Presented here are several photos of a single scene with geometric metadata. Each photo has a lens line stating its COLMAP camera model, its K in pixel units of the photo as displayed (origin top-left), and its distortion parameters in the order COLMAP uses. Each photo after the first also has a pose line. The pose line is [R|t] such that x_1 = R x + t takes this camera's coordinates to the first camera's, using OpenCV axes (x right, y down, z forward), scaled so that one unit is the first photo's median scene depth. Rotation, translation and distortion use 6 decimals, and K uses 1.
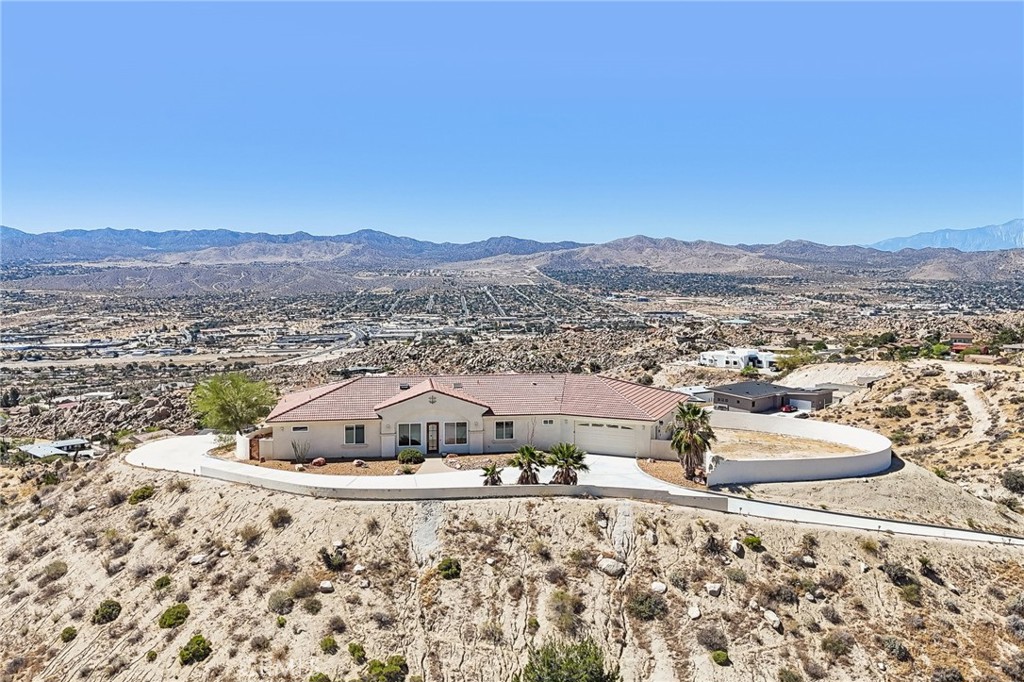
lens RADIAL K [[889.1, 0, 514.6], [0, 889.1, 343.5], [0, 0, 1]] dist [0.101496, -0.144844]
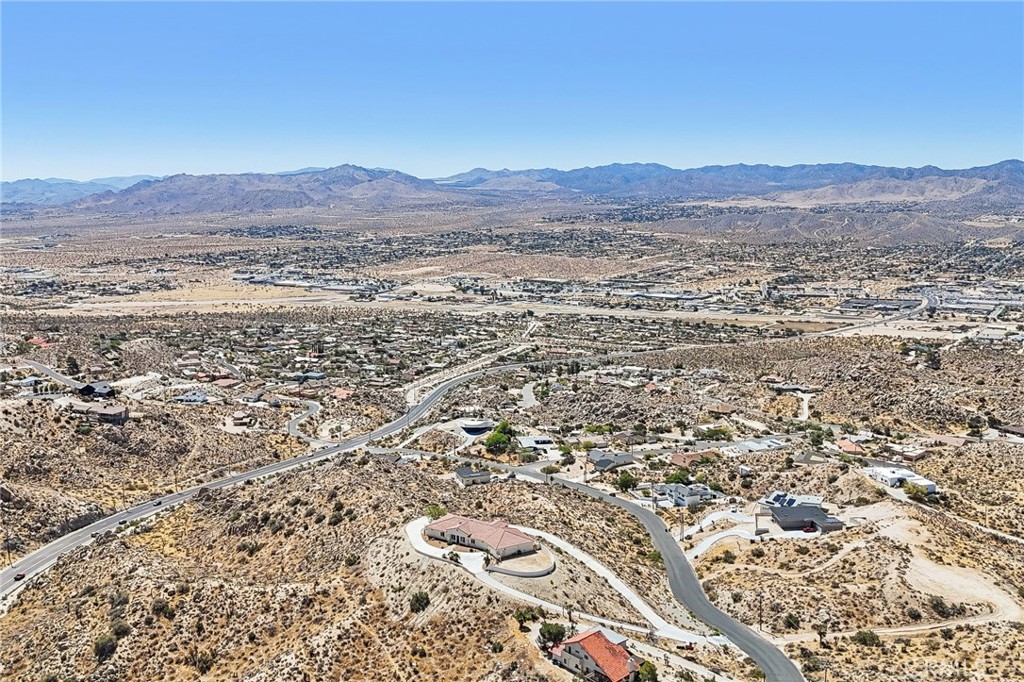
lens RADIAL K [[889.1, 0, 512.8], [0, 889.1, 337.6], [0, 0, 1]] dist [0.101496, -0.144844]
pose [[0.781892, 0.106219, -0.614299, 0.921672], [-0.060571, 0.993660, 0.094720, -0.444071], [0.620465, -0.036852, 0.783368, -0.733967]]
